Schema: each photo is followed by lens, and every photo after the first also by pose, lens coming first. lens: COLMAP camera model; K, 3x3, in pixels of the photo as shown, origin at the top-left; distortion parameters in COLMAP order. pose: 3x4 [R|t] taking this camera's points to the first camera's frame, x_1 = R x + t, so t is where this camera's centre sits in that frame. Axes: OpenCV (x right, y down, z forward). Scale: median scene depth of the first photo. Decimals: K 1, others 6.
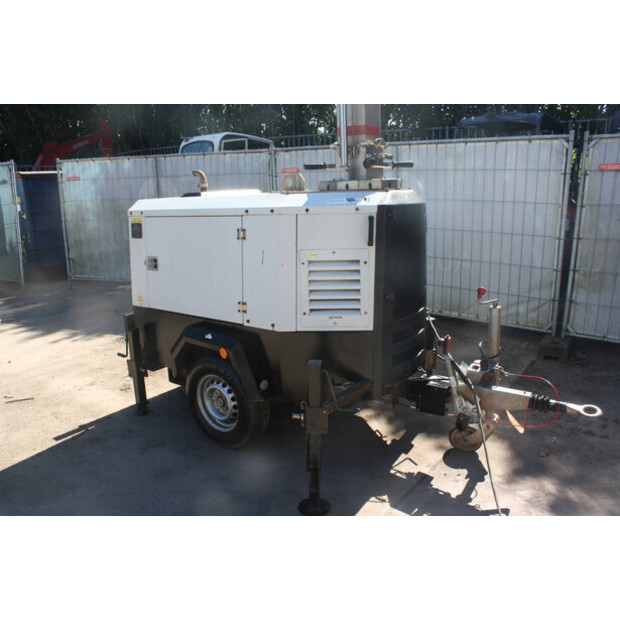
lens RADIAL K [[510.1, 0, 310.6], [0, 510.1, 309.9], [0, 0, 1]] dist [-0.151689, 0.111984]
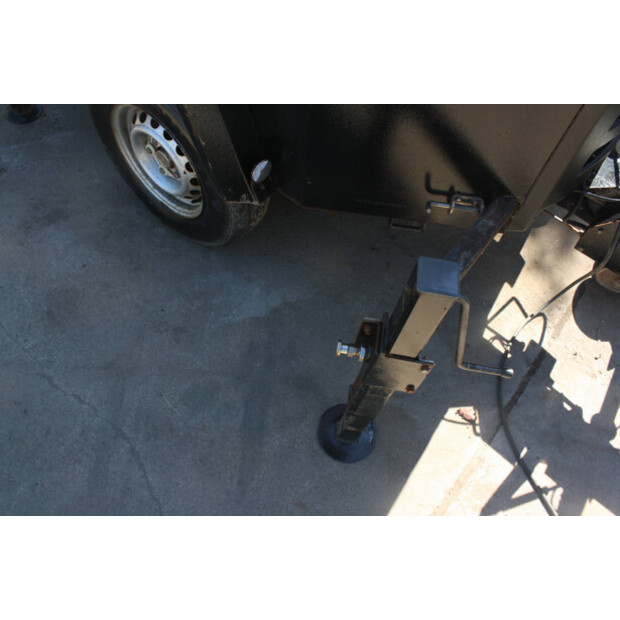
lens RADIAL K [[510.1, 0, 309.5], [0, 510.1, 310.9], [0, 0, 1]] dist [-0.151689, 0.111984]
pose [[0.994333, 0.078549, 0.071634, -0.073331], [-0.105872, 0.670721, 0.734115, -0.080084], [0.009618, -0.737539, 0.675237, 0.643805]]
